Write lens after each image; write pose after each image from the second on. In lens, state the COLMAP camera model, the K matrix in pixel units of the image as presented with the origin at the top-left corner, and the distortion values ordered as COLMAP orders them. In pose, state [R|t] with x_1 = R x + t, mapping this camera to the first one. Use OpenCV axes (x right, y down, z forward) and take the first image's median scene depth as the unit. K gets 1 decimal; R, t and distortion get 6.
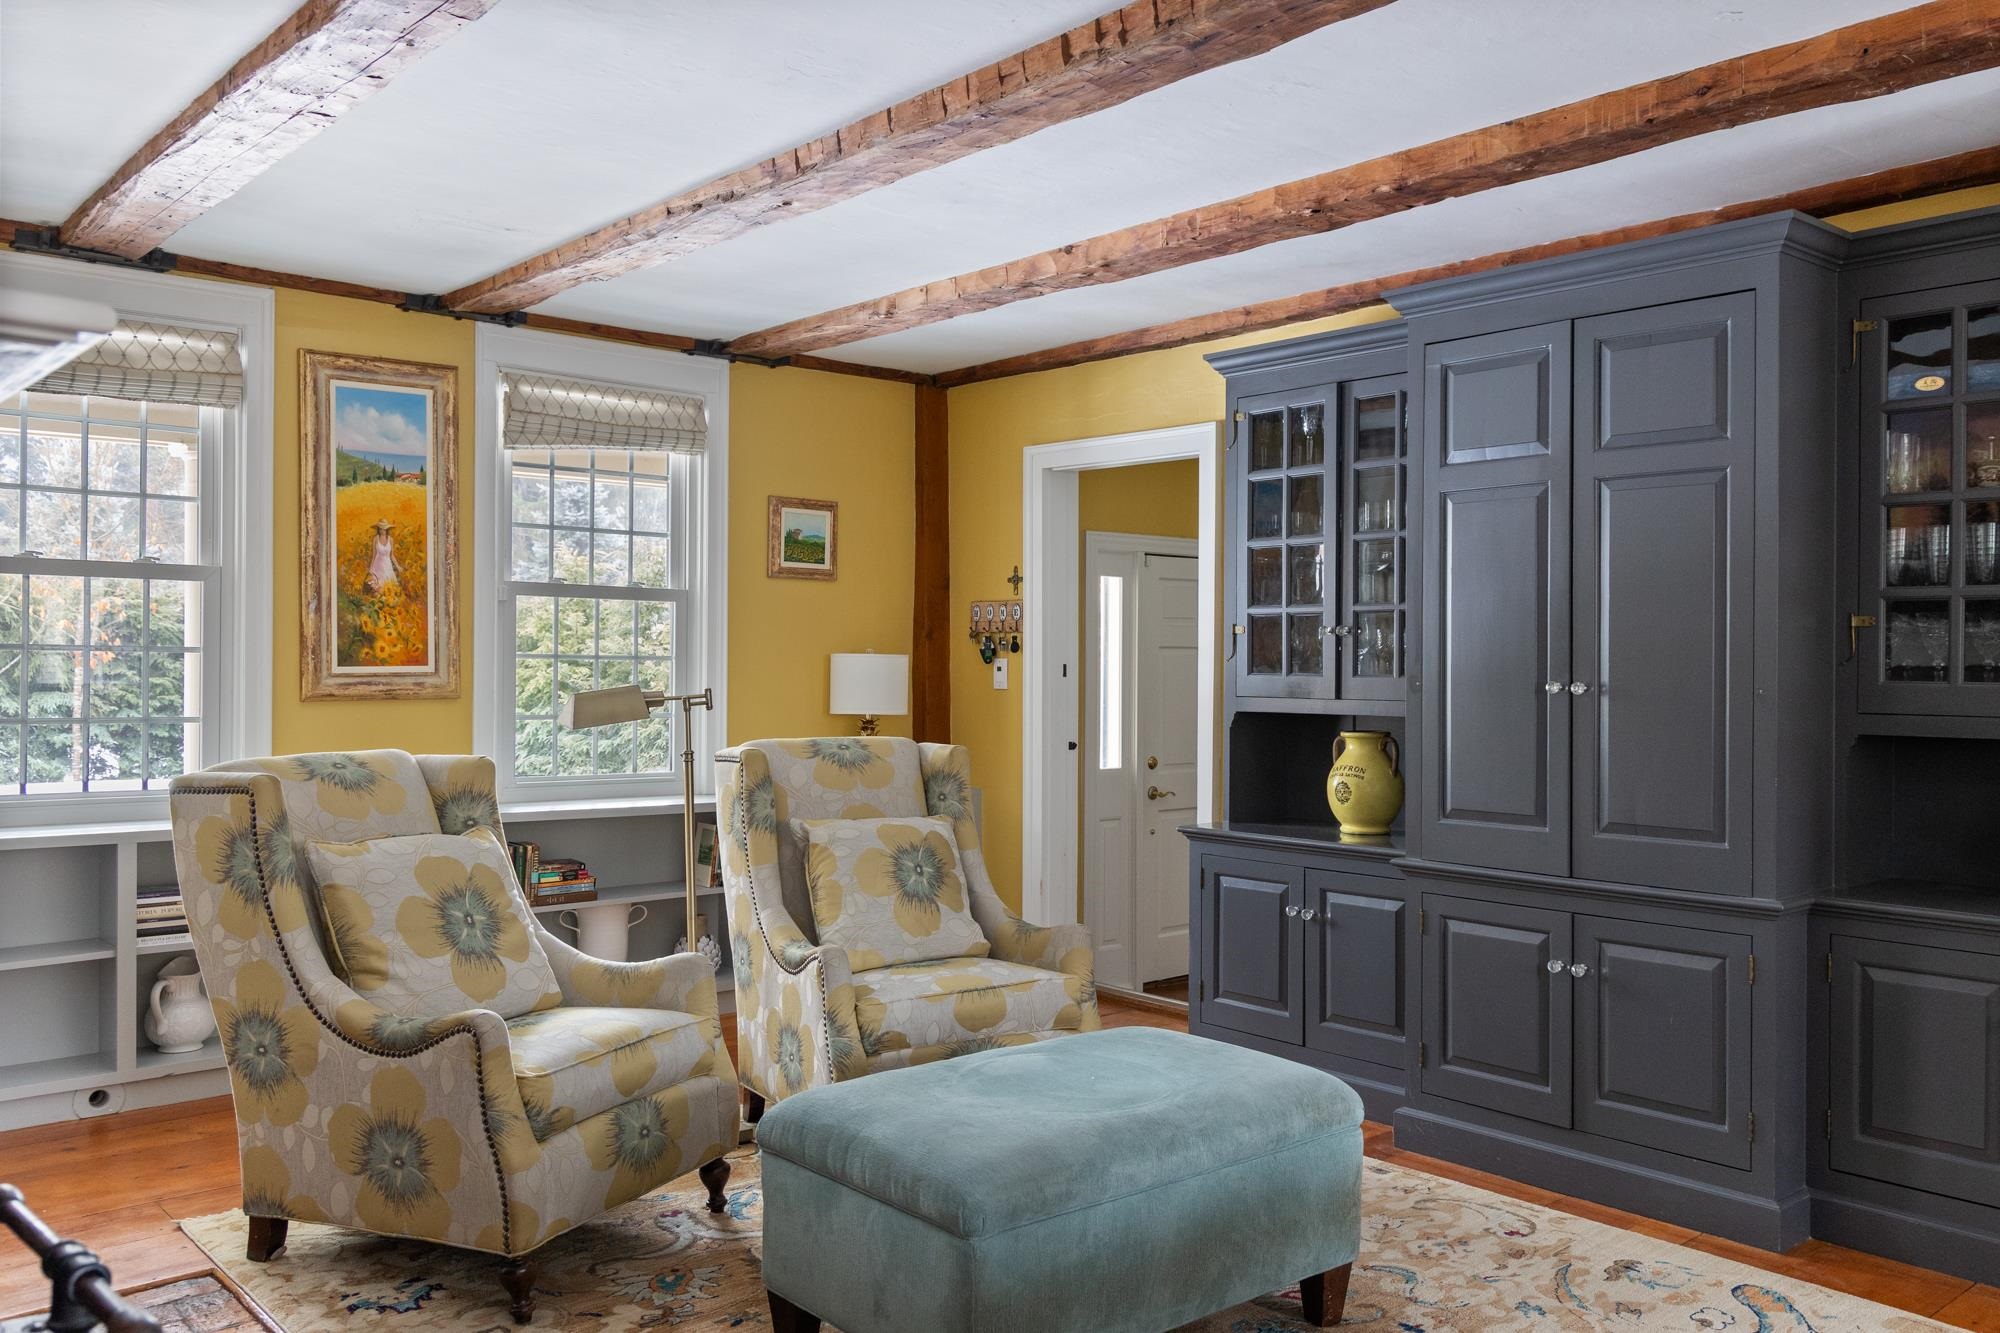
lens RADIAL K [[1615.9, 0, 1013.8], [0, 1615.9, 677.0], [0, 0, 1]] dist [0.000885, 0.002130]
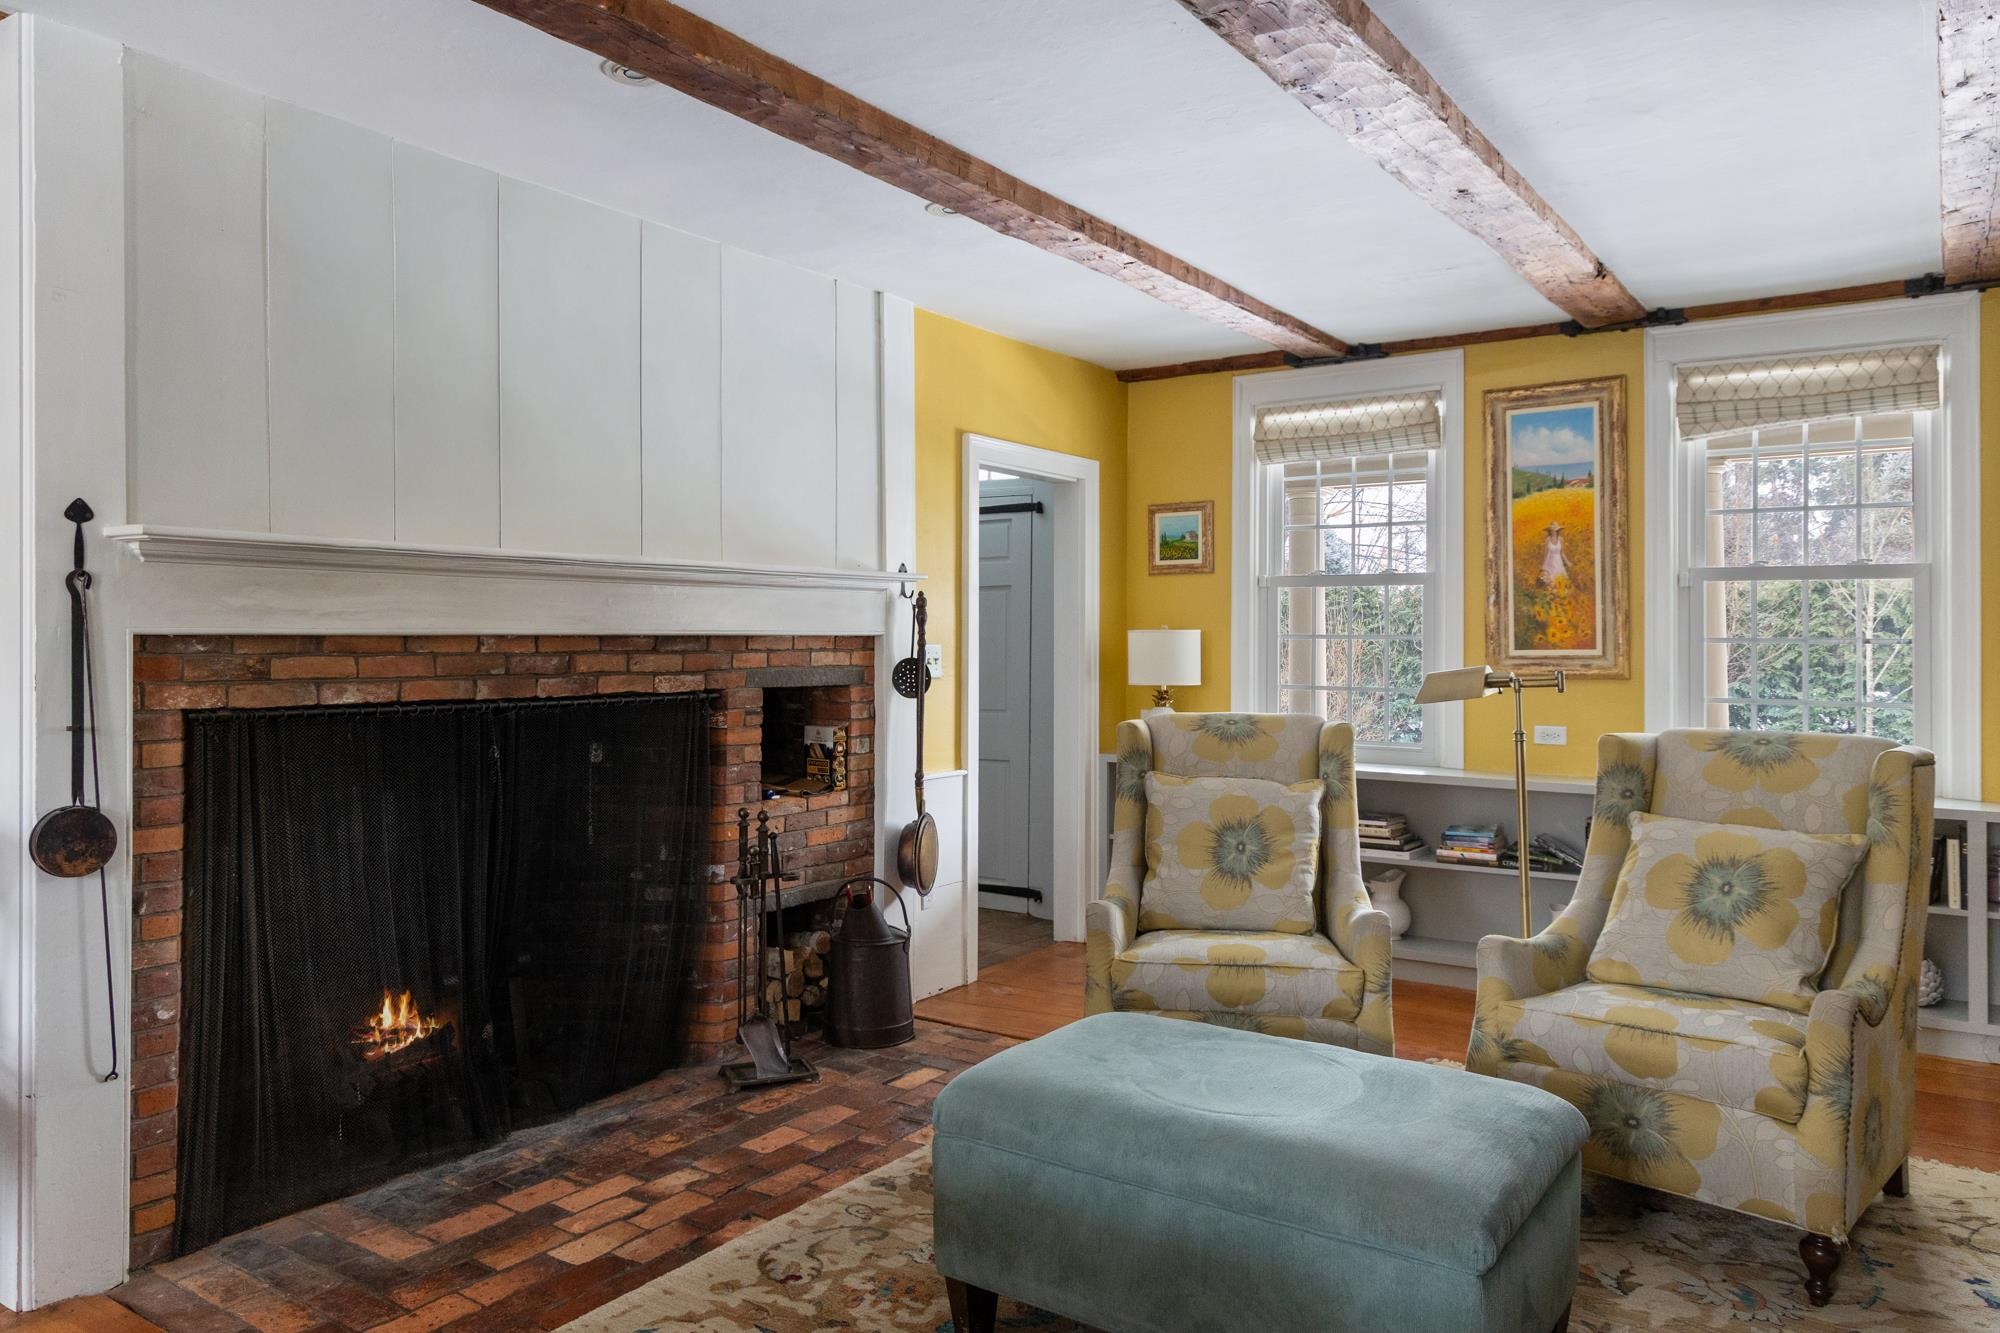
lens RADIAL K [[1381.7, 0, 1001.4], [0, 1381.7, 636.8], [0, 0, 1]] dist [0.002545, 0.001501]
pose [[0.230915, -0.006756, -0.972950, 0.477042], [-0.008386, 0.999925, -0.008933, -0.003718], [0.972938, 0.010222, 0.230841, 0.389580]]
